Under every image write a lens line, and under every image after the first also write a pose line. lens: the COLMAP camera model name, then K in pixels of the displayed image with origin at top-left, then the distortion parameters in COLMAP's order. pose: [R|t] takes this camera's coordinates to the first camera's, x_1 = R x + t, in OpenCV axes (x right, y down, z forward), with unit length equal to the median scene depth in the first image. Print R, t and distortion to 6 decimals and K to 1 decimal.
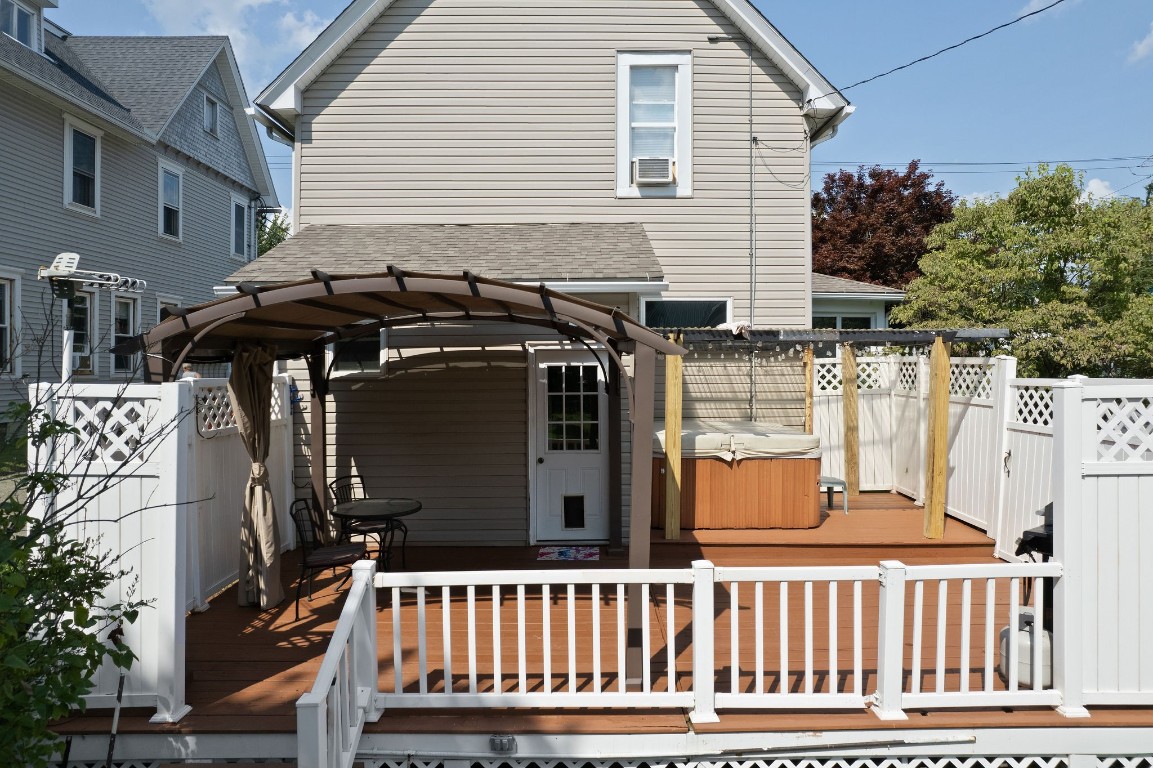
lens RADIAL K [[747.6, 0, 586.1], [0, 747.6, 376.6], [0, 0, 1]] dist [-0.057858, 0.041461]
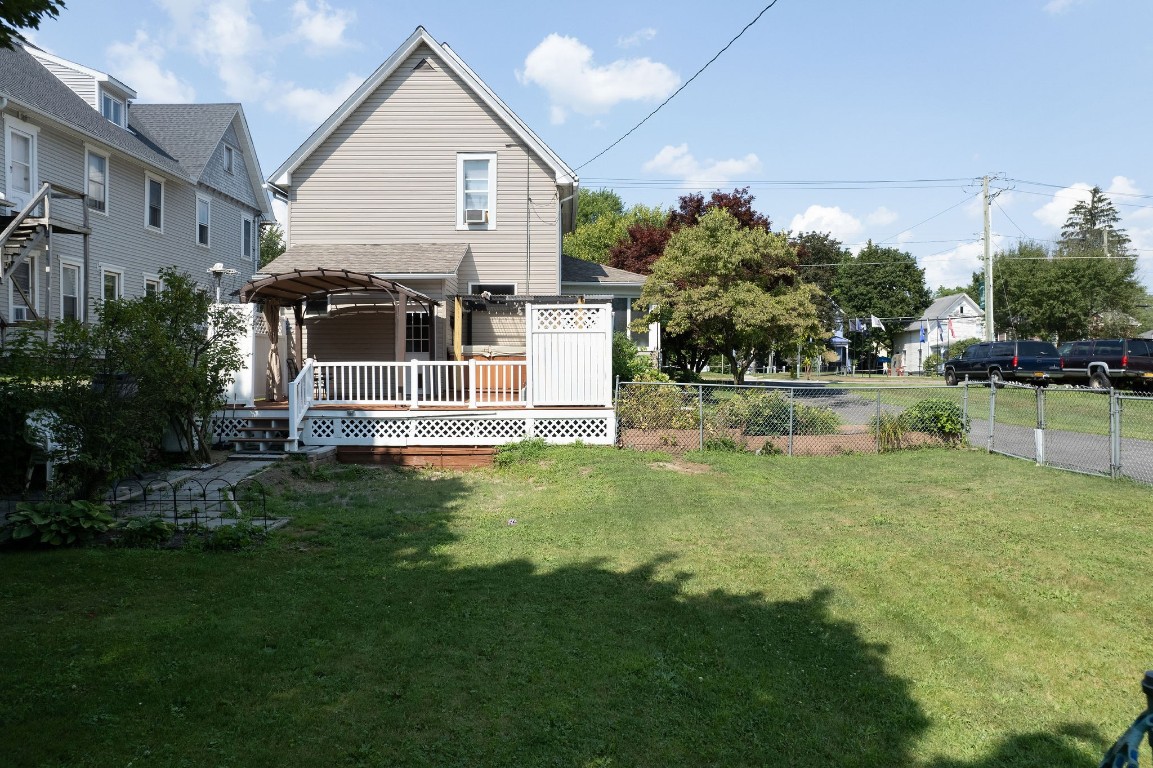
lens RADIAL K [[765.0, 0, 576.5], [0, 765.0, 384.0], [0, 0, 1]] dist [-0.036530, 0.003067]
pose [[0.999948, 0.003761, -0.009515, 0.371209], [-0.003669, 0.999947, 0.009595, 0.133768], [0.009551, -0.009560, 0.999909, -0.957625]]
